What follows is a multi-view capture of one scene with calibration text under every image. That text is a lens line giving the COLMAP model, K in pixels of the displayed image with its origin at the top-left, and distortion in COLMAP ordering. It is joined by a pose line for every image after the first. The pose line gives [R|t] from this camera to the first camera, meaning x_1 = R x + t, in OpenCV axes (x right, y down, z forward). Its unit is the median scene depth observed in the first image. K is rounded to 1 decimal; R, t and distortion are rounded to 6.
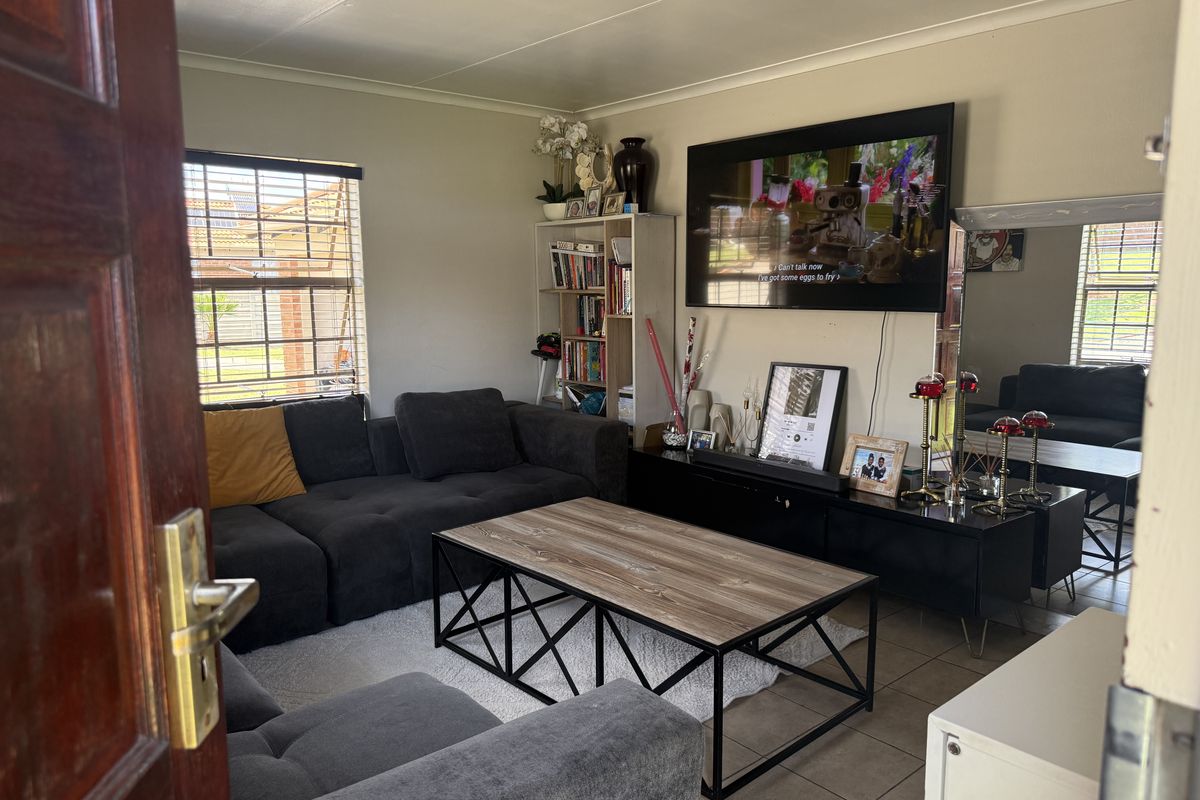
lens RADIAL K [[860.3, 0, 600.0], [0, 860.3, 400.0], [0, 0, 1]] dist [0.110153, -0.000712]
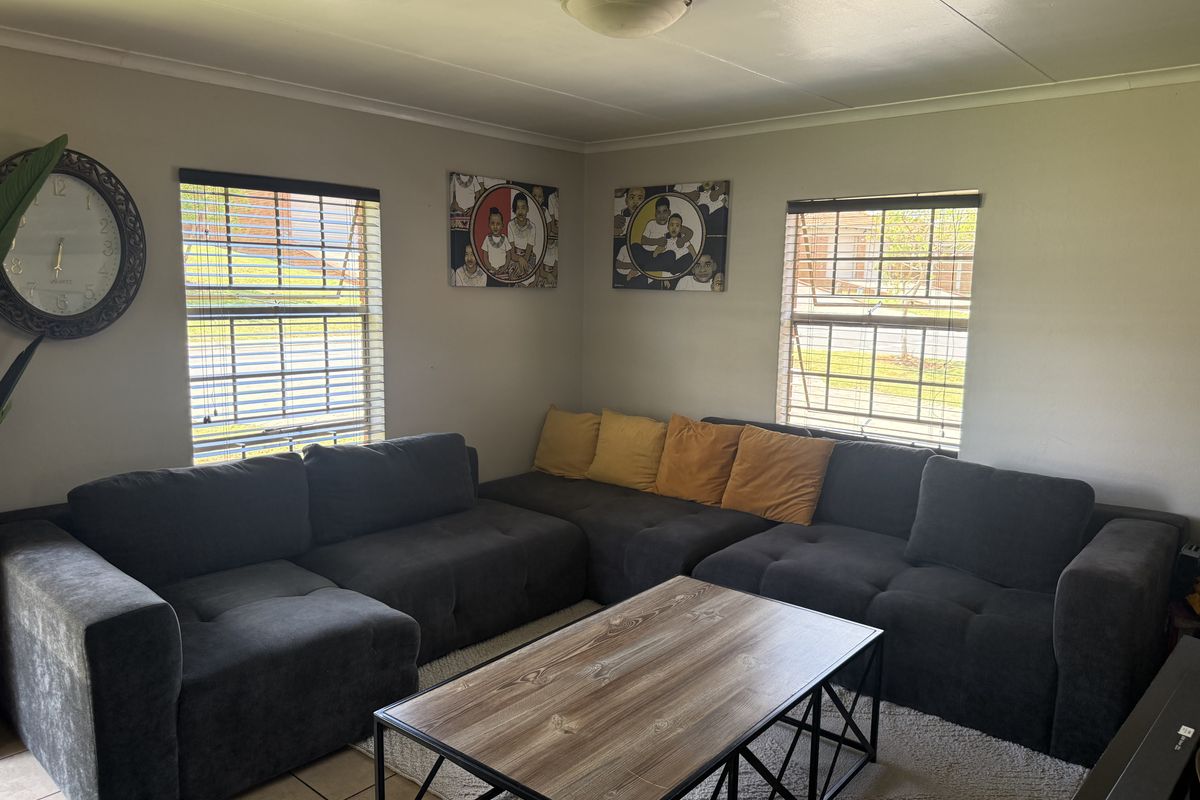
lens RADIAL K [[848.7, 0, 600.0], [0, 848.7, 400.0], [0, 0, 1]] dist [-0.008680, -0.003599]
pose [[0.133140, 0.135040, -0.981854, 0.763357], [-0.164136, 0.979998, 0.112528, -0.144166], [0.977411, 0.146176, 0.152642, 0.773603]]
